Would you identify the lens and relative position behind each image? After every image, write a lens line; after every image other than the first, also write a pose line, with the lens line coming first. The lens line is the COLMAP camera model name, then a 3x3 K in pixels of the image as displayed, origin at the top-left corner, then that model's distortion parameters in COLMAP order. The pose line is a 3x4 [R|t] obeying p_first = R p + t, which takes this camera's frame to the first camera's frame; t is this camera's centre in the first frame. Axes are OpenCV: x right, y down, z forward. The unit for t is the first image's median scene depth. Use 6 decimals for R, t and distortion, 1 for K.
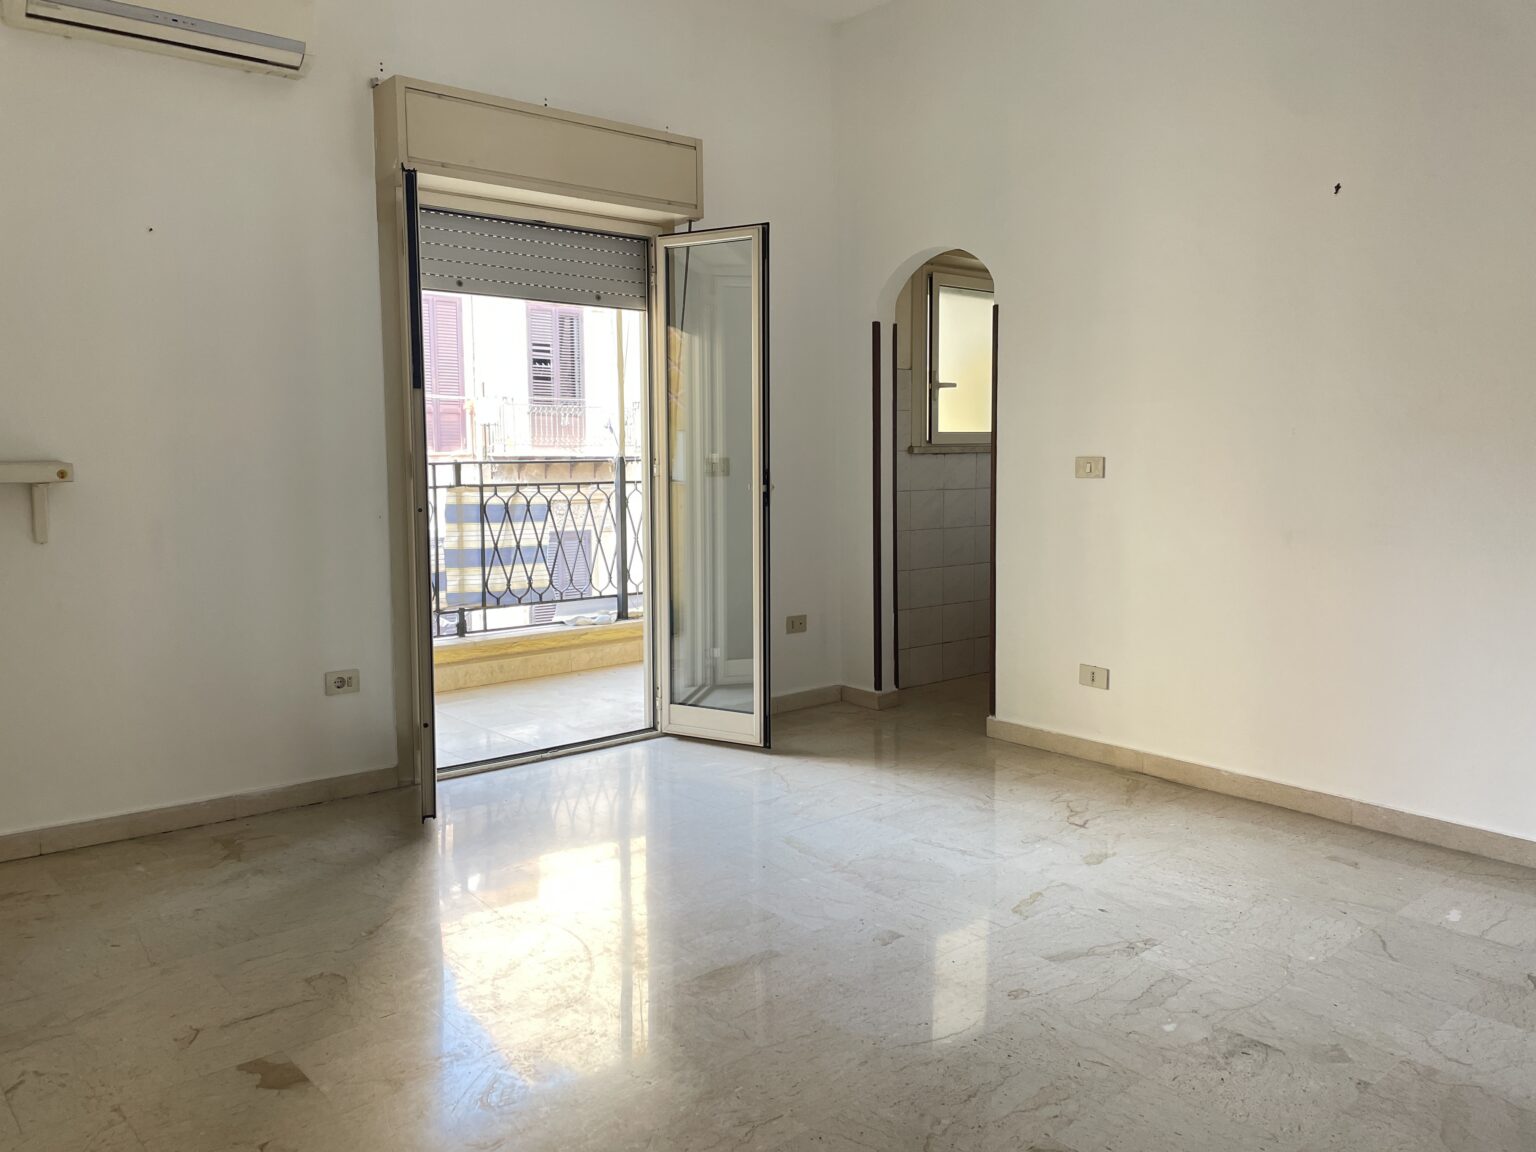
lens RADIAL K [[1159.5, 0, 756.8], [0, 1159.5, 561.0], [0, 0, 1]] dist [0.092529, -0.115493]
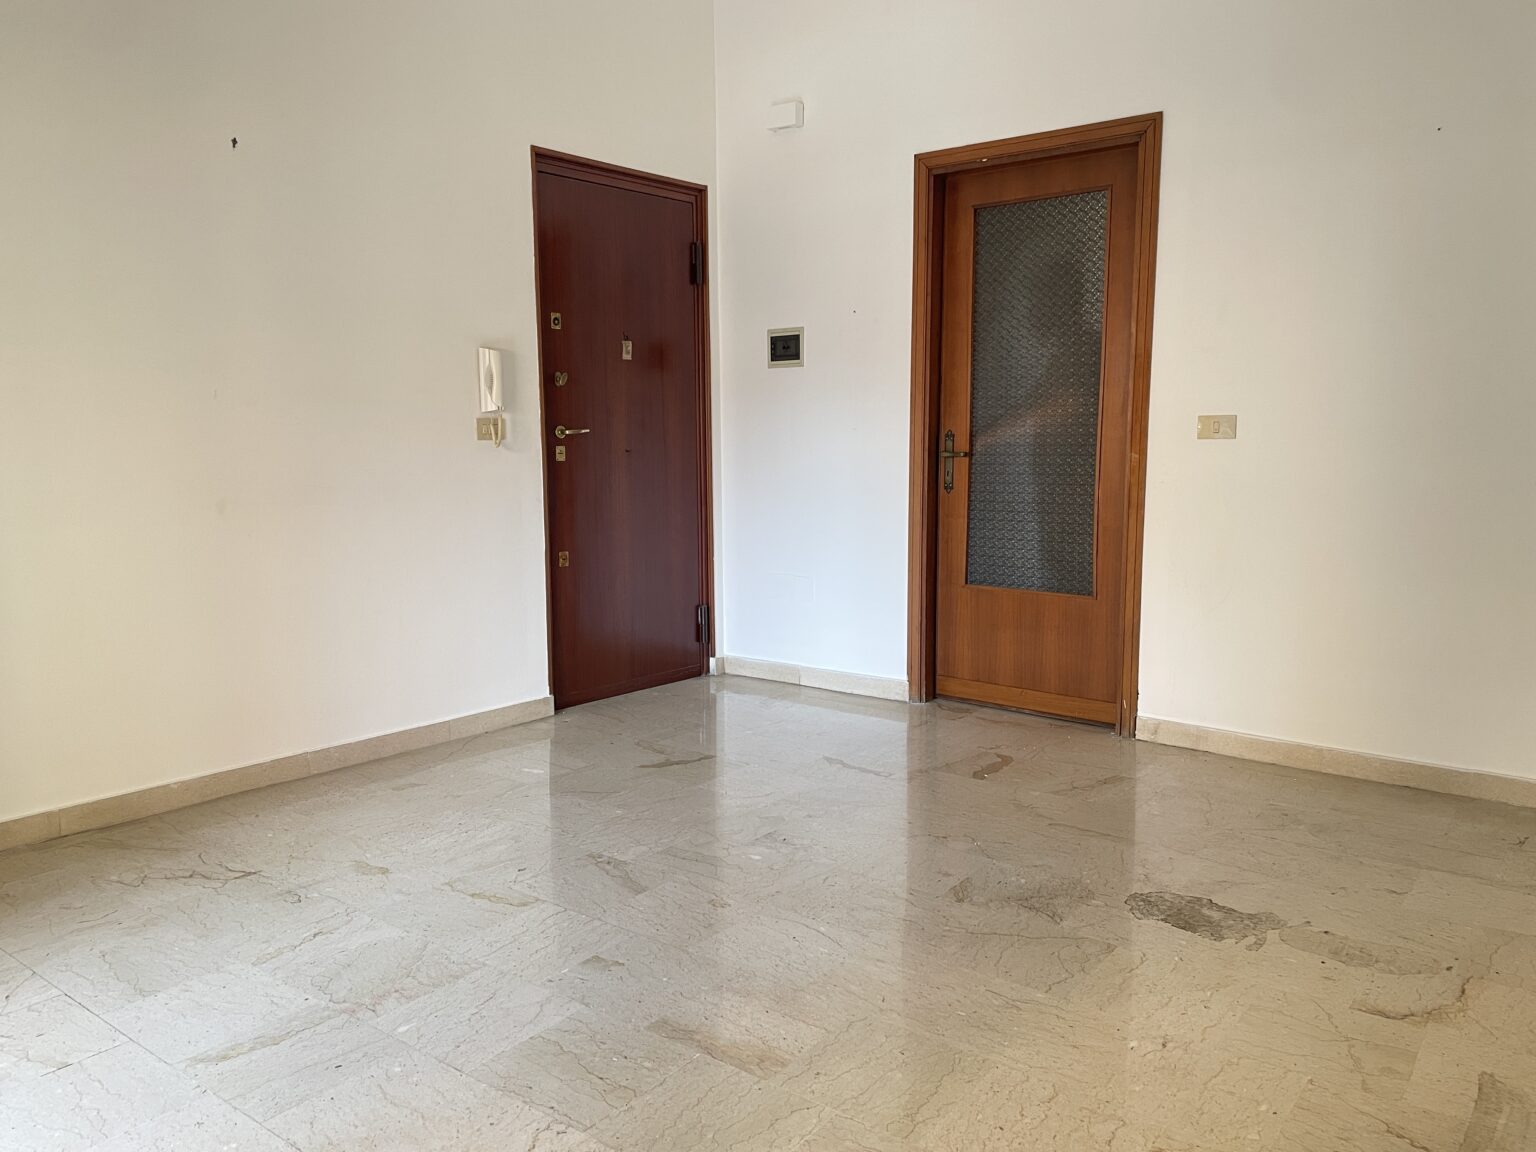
lens RADIAL K [[1159.5, 0, 762.1], [0, 1159.5, 564.4], [0, 0, 1]] dist [0.092529, -0.115493]
pose [[-0.197994, -0.109053, 0.974118, -0.452134], [0.097301, 0.986697, 0.130238, -0.045302], [-0.975362, 0.120569, -0.184749, 0.626278]]
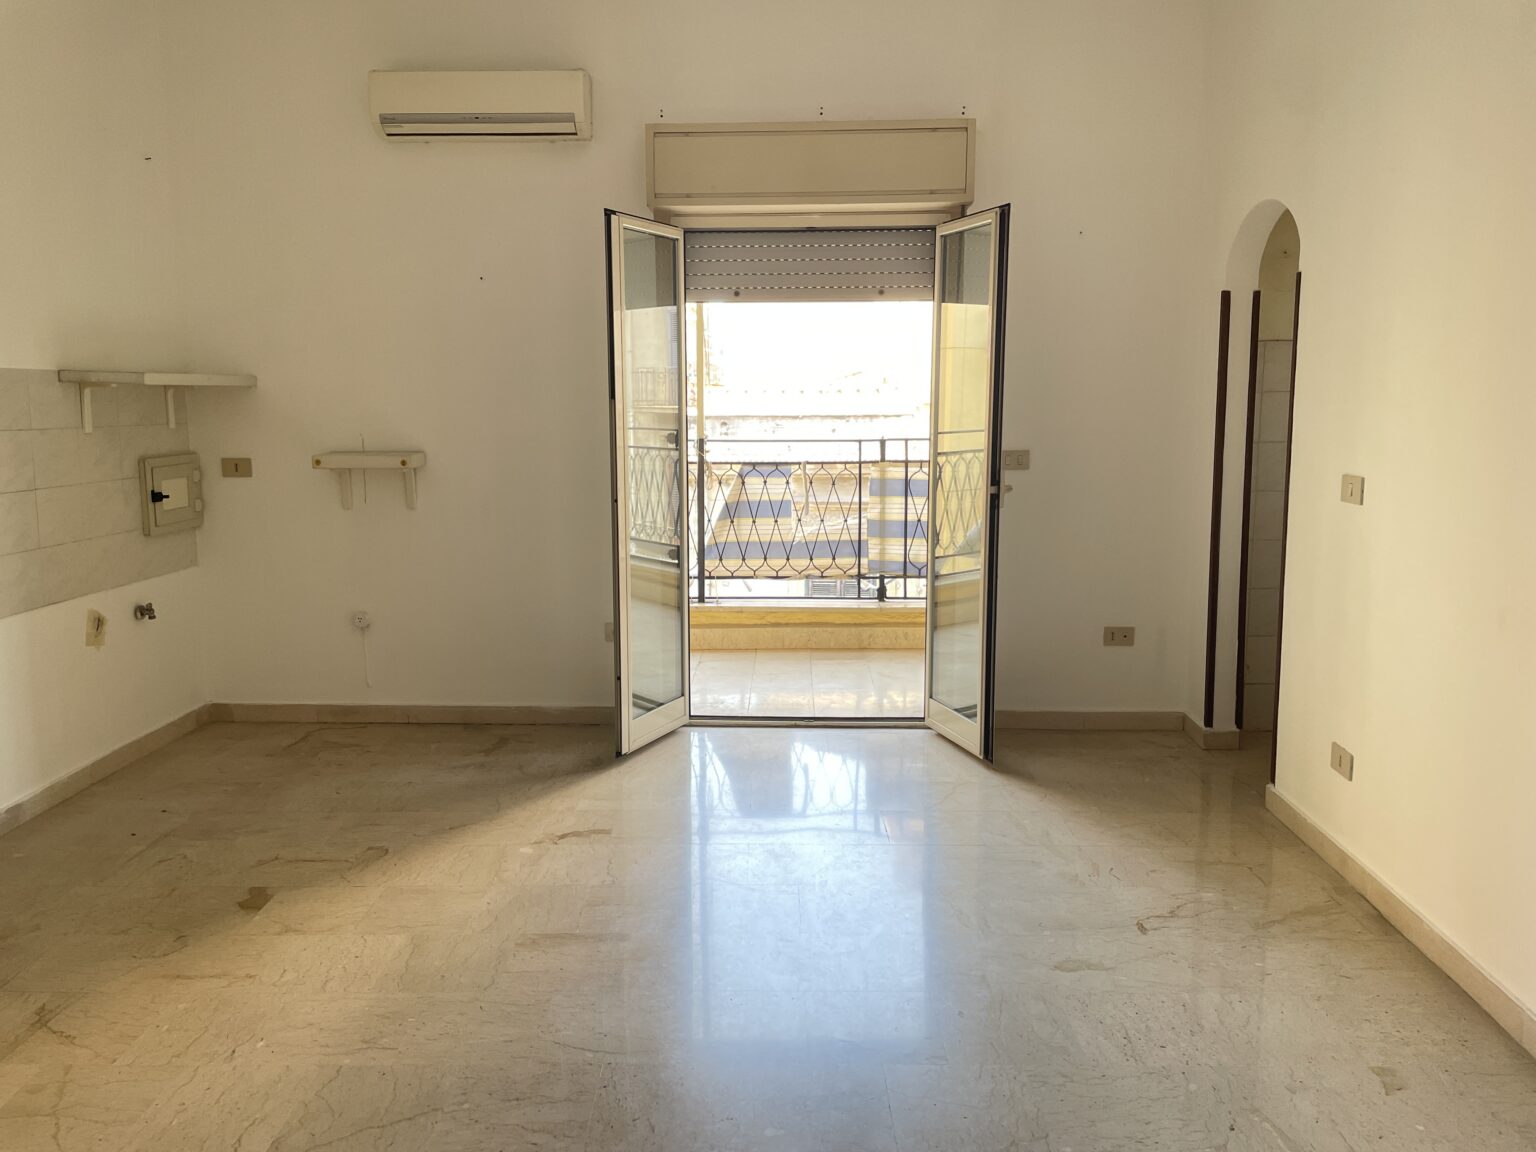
lens RADIAL K [[1159.5, 0, 751.0], [0, 1159.5, 562.5], [0, 0, 1]] dist [0.092529, -0.115493]
pose [[0.745511, 0.100458, -0.658879, 0.476076], [-0.061328, 0.994721, 0.082272, -0.068101], [0.663665, -0.020926, 0.747737, 0.158220]]
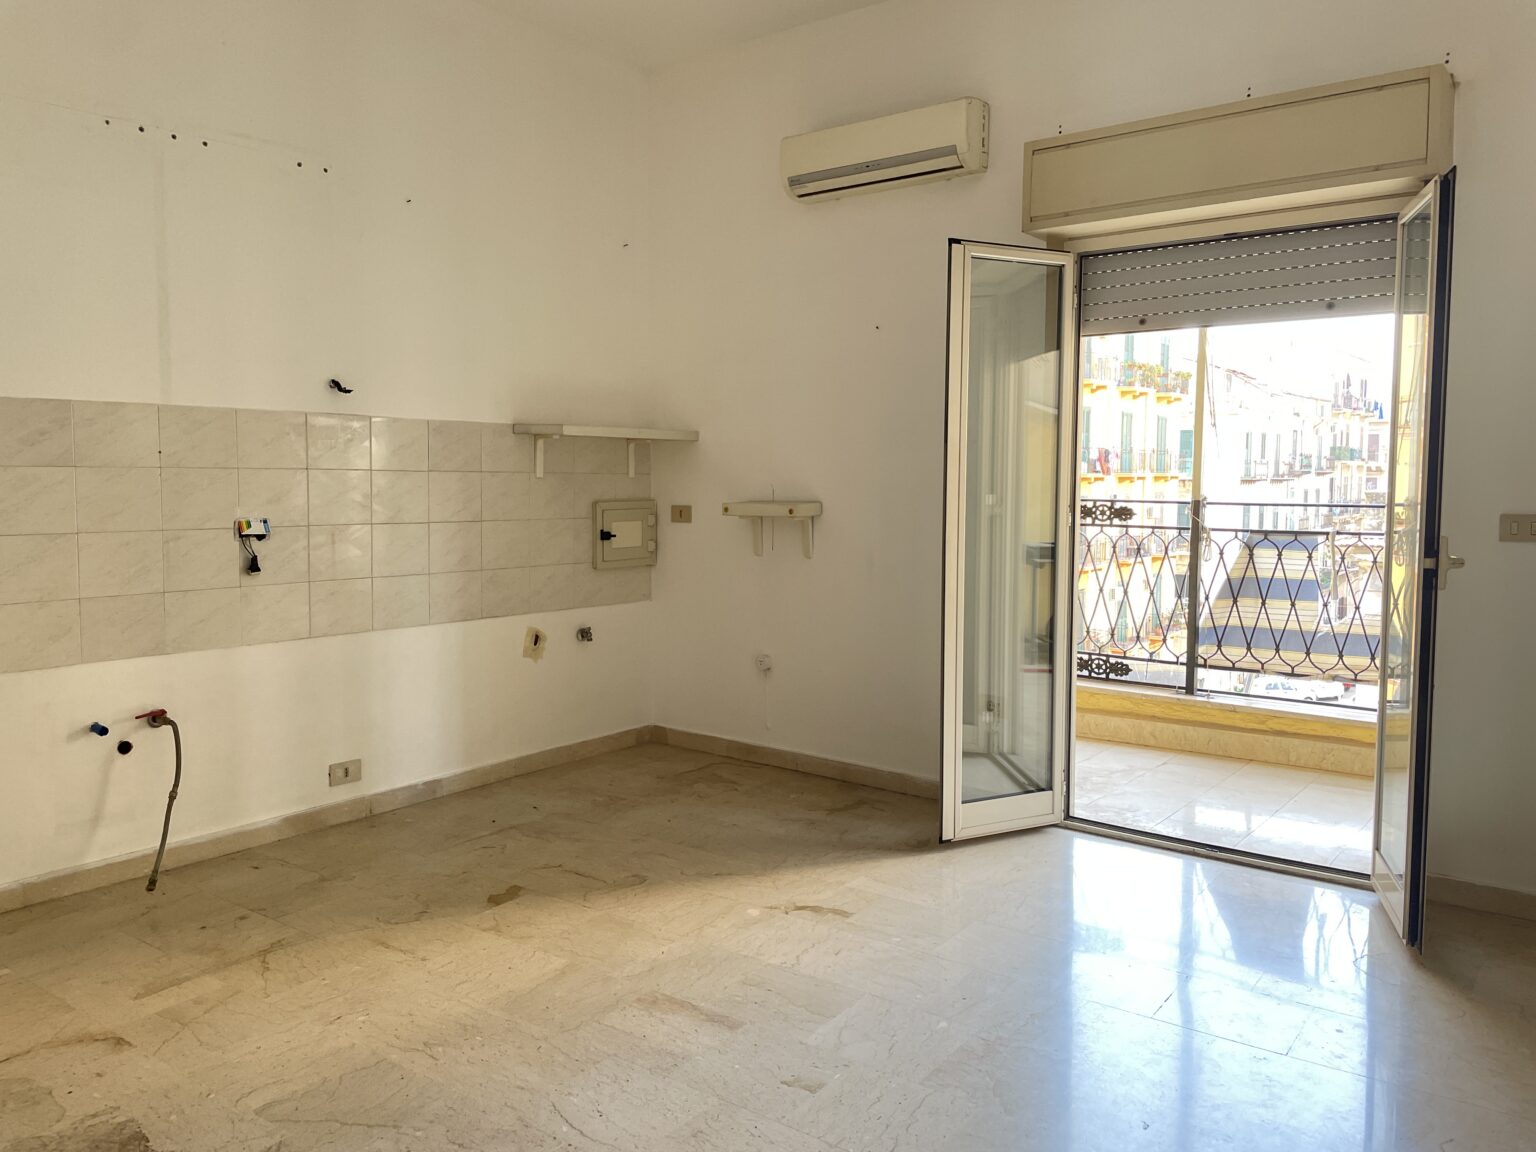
lens RADIAL K [[1159.5, 0, 756.2], [0, 1159.5, 560.7], [0, 0, 1]] dist [0.092529, -0.115493]
pose [[0.218059, 0.080261, -0.972630, 0.568363], [-0.092322, 0.993840, 0.061313, -0.068845], [0.971559, 0.076426, 0.224126, 0.460734]]
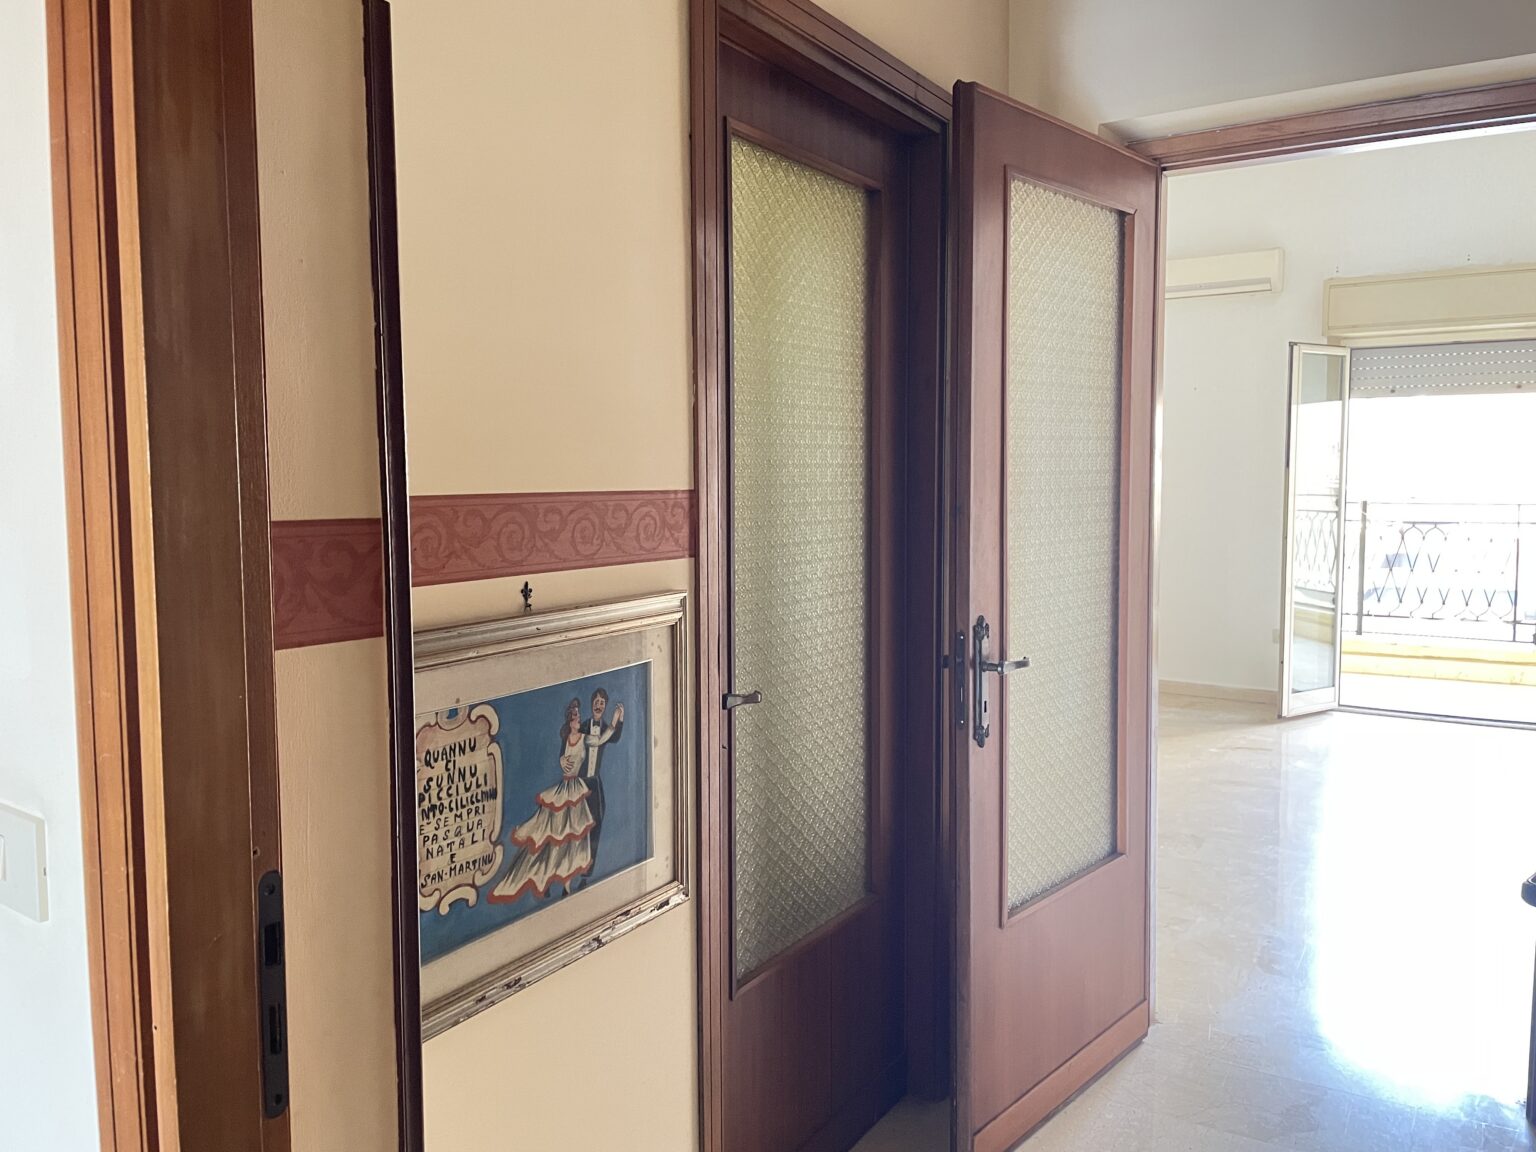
lens RADIAL K [[1159.5, 0, 753.9], [0, 1159.5, 562.7], [0, 0, 1]] dist [0.092529, -0.115493]
pose [[0.296146, 0.076946, -0.952038, 0.899691], [-0.080982, 0.995183, 0.055243, -0.030586], [0.951703, 0.060738, 0.300951, -0.217307]]
